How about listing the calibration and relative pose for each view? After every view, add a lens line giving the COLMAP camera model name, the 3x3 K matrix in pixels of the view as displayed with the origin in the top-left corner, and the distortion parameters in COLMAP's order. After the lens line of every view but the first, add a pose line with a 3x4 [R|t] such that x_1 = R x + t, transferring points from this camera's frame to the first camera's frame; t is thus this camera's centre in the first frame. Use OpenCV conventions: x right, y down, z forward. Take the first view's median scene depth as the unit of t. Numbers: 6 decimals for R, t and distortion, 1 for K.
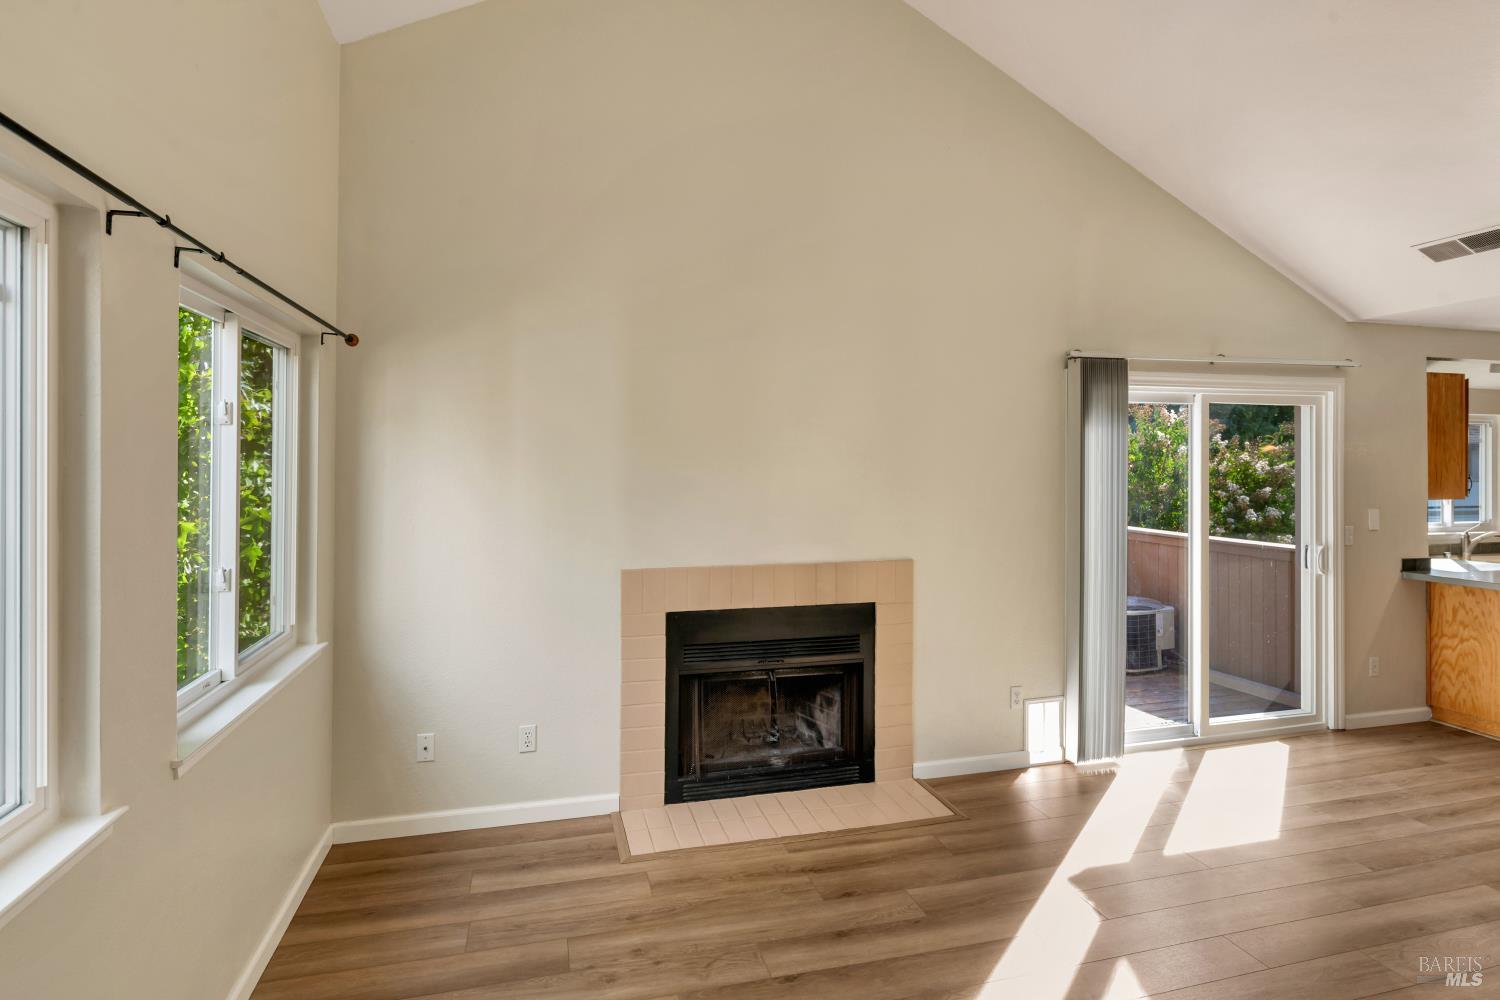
lens RADIAL K [[779.6, 0, 759.1], [0, 779.6, 457.2], [0, 0, 1]] dist [-0.000769, -0.000352]
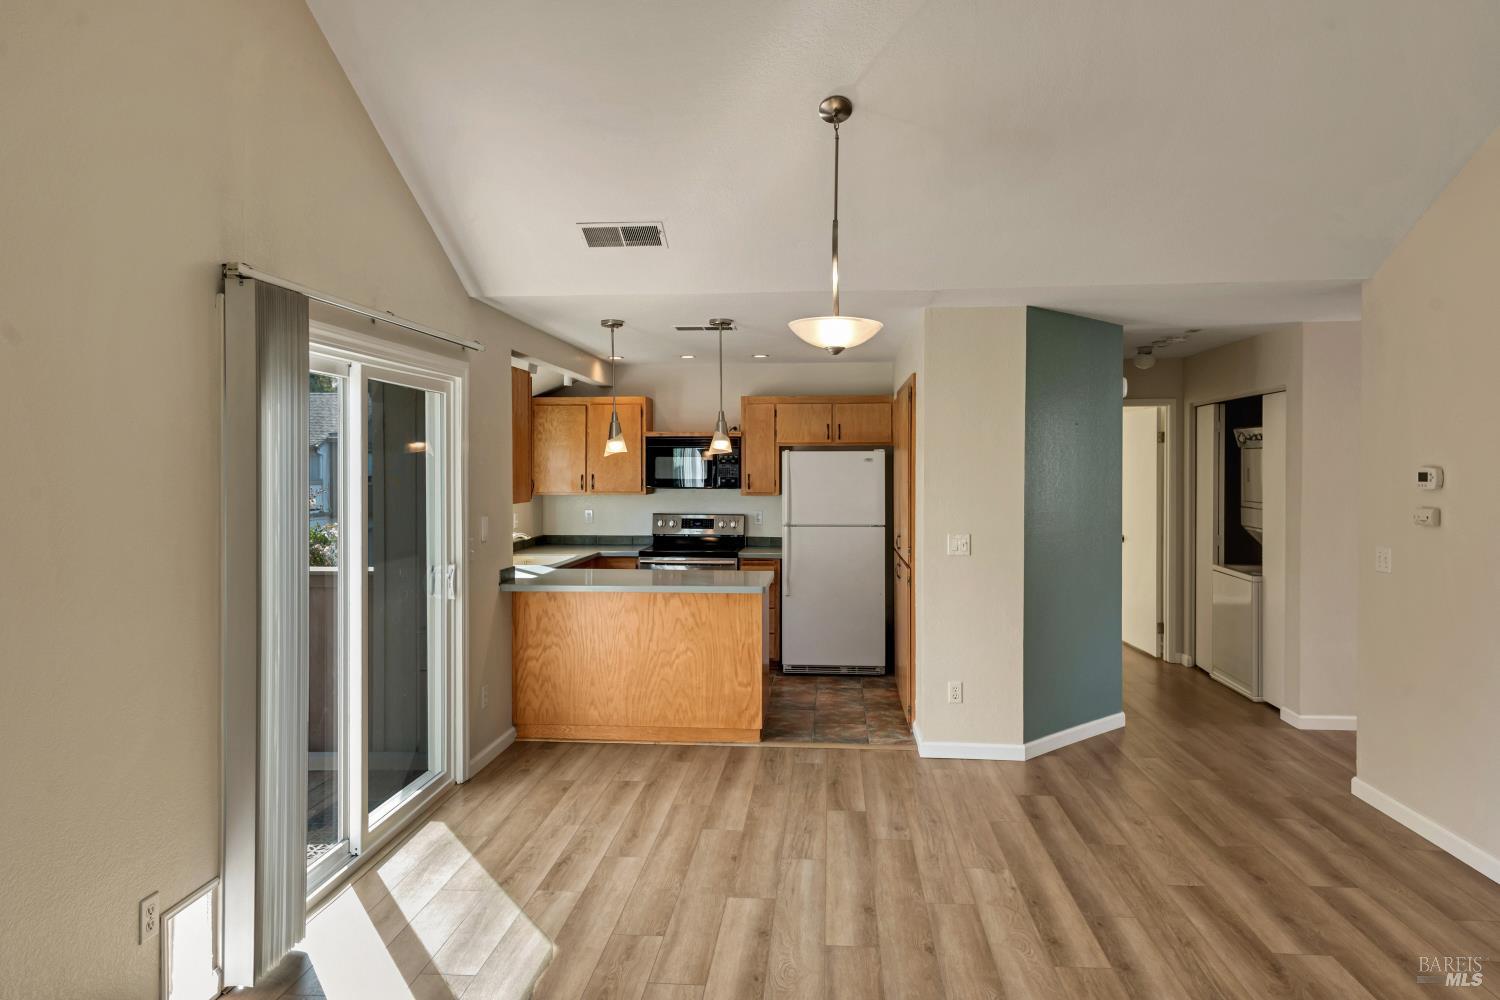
lens RADIAL K [[940.5, 0, 747.8], [0, 940.5, 474.4], [0, 0, 1]] dist [0.002461, 0.000417]
pose [[0.350900, -0.008220, 0.936377, -0.101454], [-0.005748, 0.999924, 0.010932, 0.006386], [-0.936395, -0.009218, 0.350826, 0.380578]]
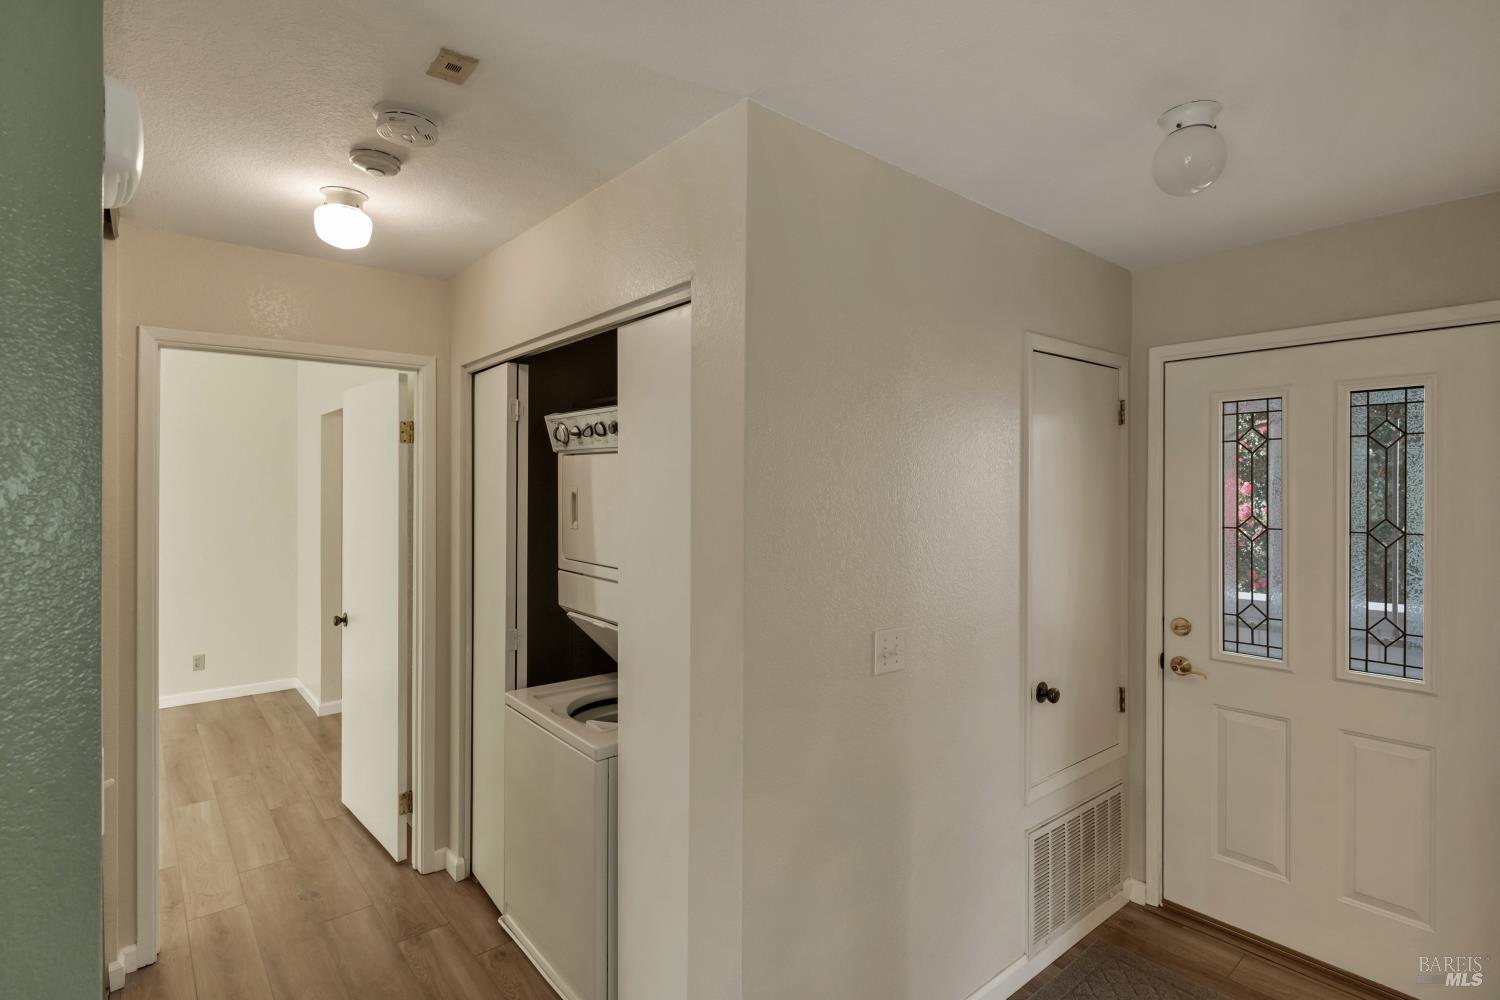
lens RADIAL K [[735.2, 0, 750.6], [0, 735.2, 491.9], [0, 0, 1]] dist [0.001298, 0.000146]
pose [[-0.425315, -0.006883, 0.905019, 1.028827], [-0.011897, 0.999927, 0.002014, 0.003901], [-0.904967, -0.009911, -0.425366, 0.277659]]
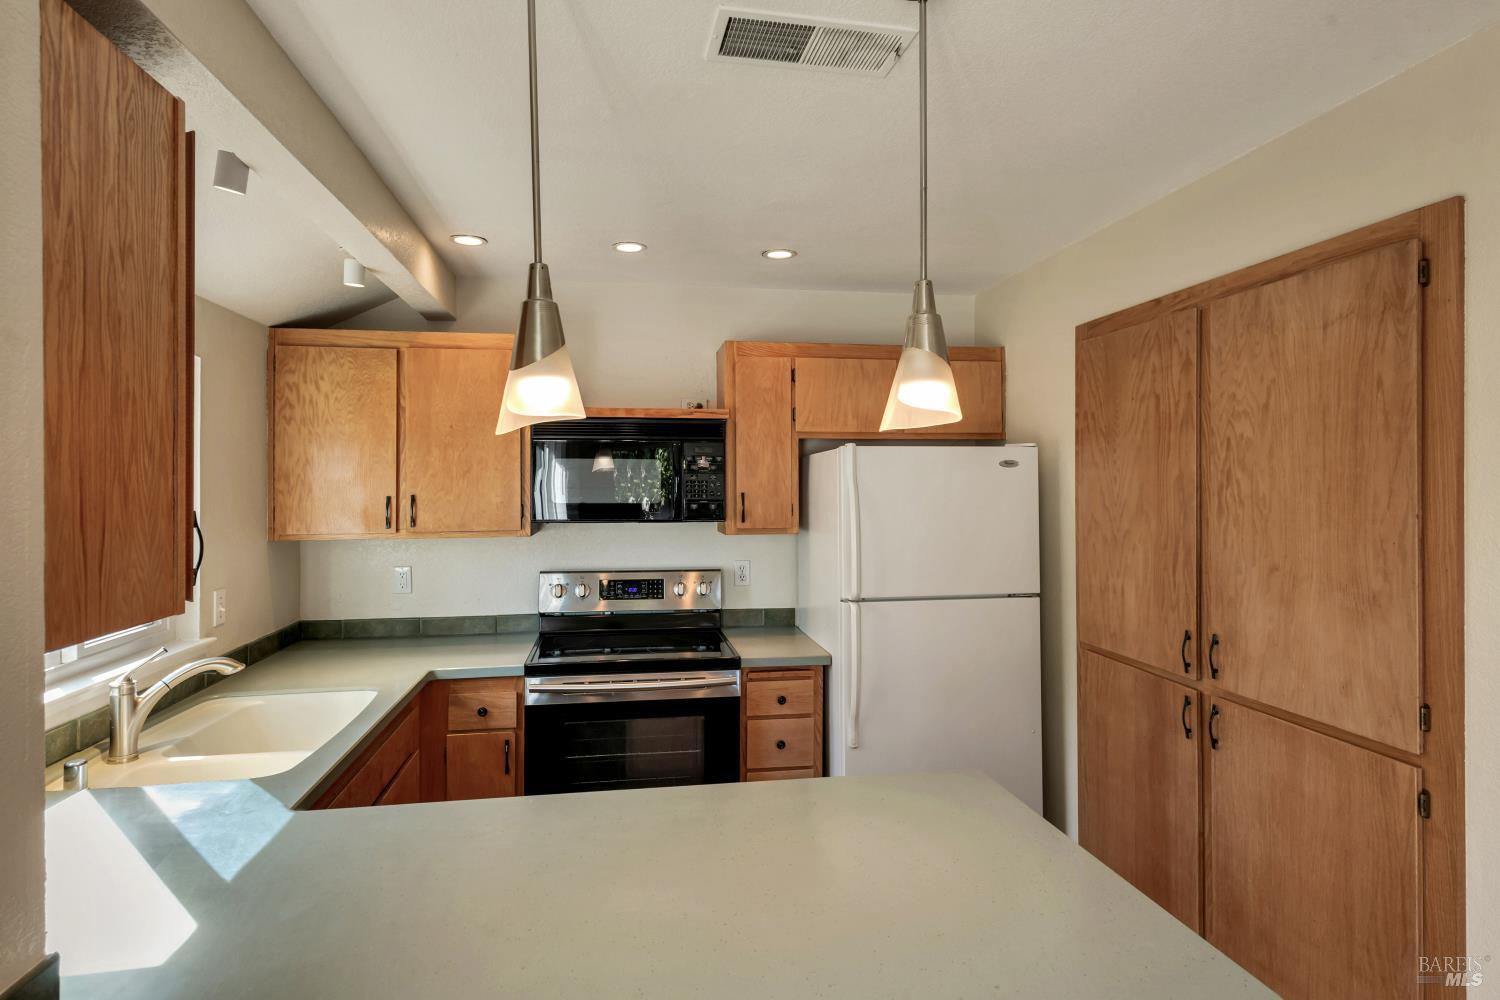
lens RADIAL K [[814.7, 0, 752.1], [0, 814.7, 481.2], [0, 0, 1]] dist [0.001836, -0.000612]
pose [[0.102231, -0.000007, 0.994761, 0.750304], [-0.003725, 0.999993, 0.000390, 0.013400], [-0.994754, -0.003745, 0.102231, 0.892842]]
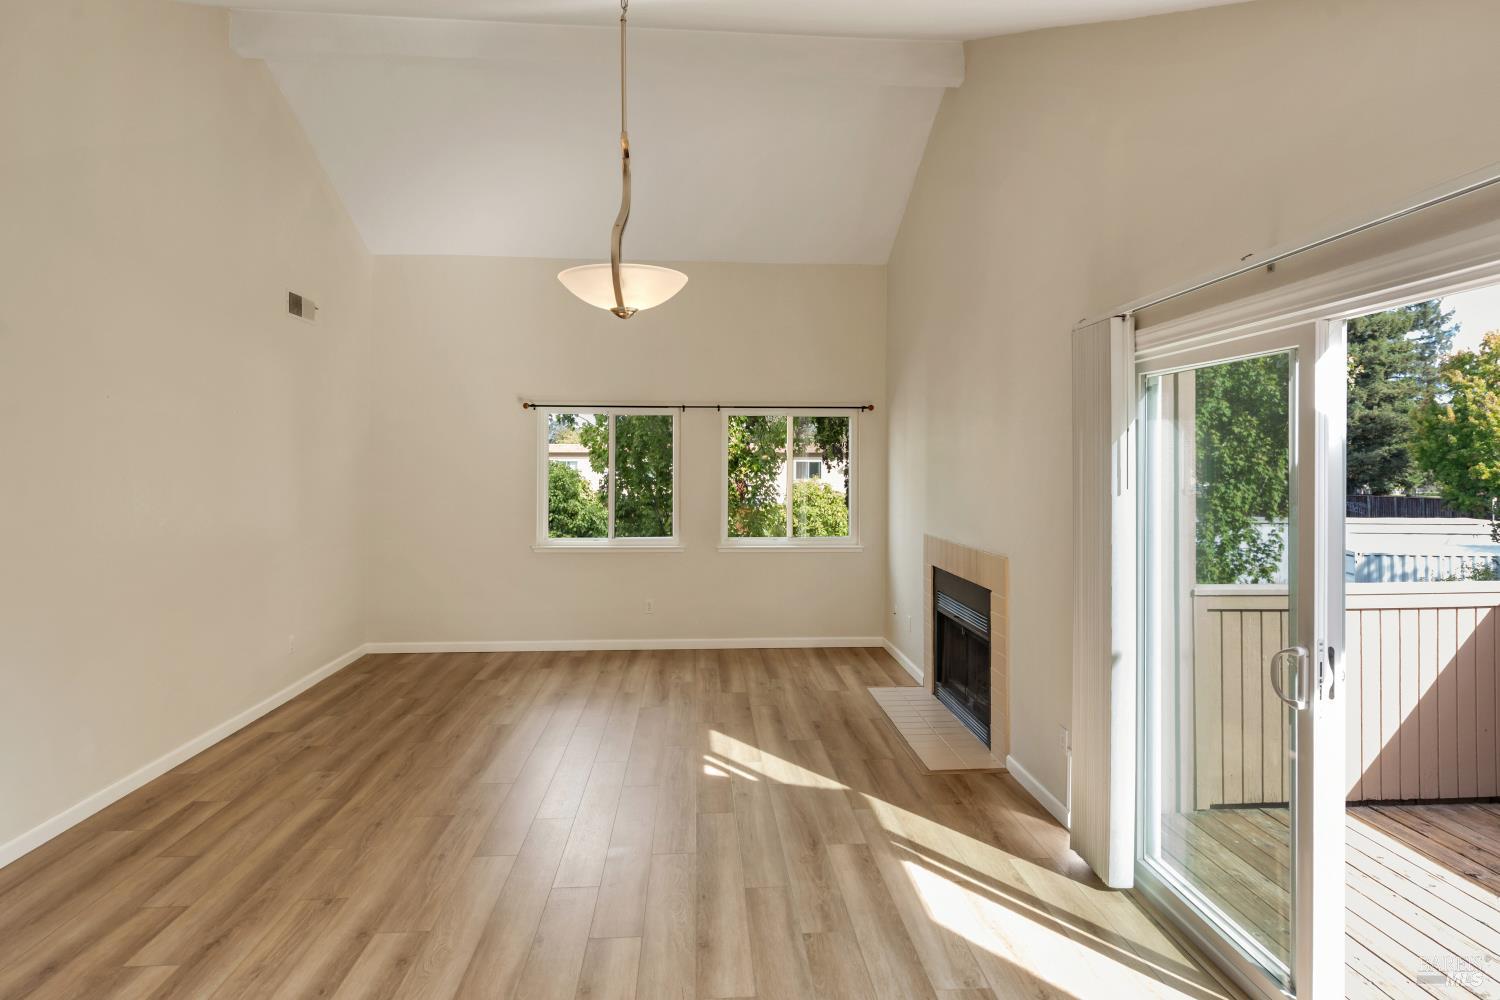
lens RADIAL K [[778.5, 0, 749.4], [0, 778.5, 460.8], [0, 0, 1]] dist [0.004753, 0.000603]
pose [[-0.199383, -0.008166, -0.979888, 1.141171], [0.004274, 0.999949, -0.009203, 0.008395], [0.979912, -0.006023, -0.199338, 0.769858]]
